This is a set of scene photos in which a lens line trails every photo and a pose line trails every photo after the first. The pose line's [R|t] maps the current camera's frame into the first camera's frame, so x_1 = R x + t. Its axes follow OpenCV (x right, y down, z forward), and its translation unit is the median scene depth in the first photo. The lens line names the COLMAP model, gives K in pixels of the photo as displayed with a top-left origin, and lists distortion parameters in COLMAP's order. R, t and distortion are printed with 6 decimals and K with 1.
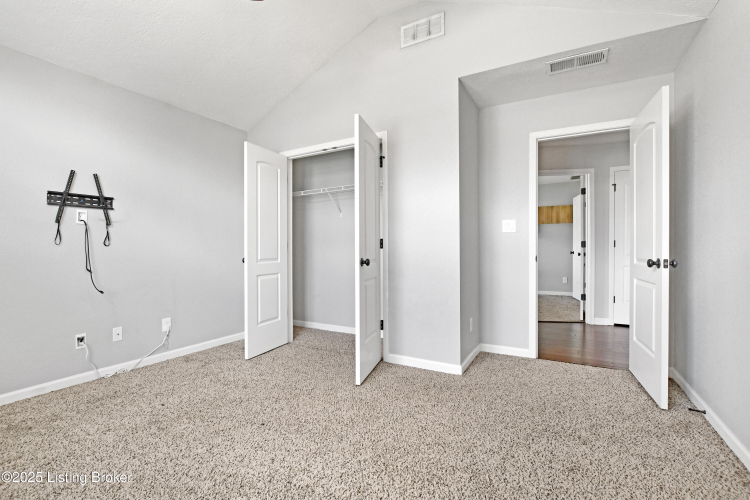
lens RADIAL K [[353.1, 0, 378.3], [0, 353.1, 249.1], [0, 0, 1]] dist [-0.001162, -0.000097]
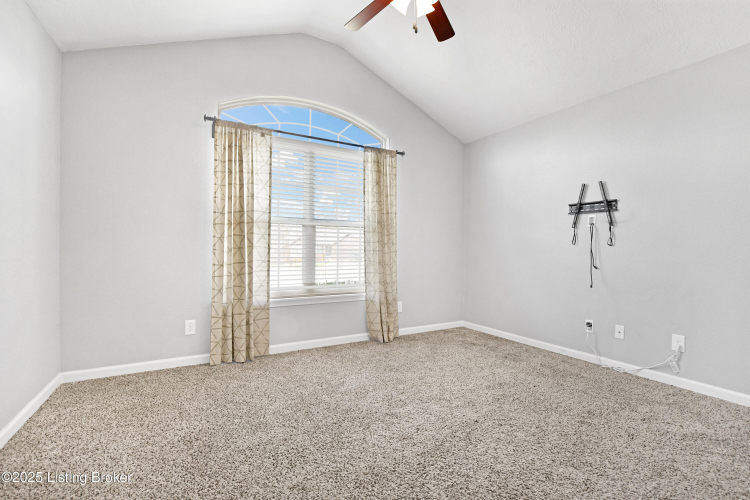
lens RADIAL K [[353.1, 0, 378.3], [0, 353.1, 249.1], [0, 0, 1]] dist [-0.001162, -0.000097]
pose [[-0.506375, 0.006404, -0.862289, 0.530708], [-0.007685, 0.999899, 0.011939, -0.006343], [0.862279, 0.012672, -0.506275, 0.976650]]
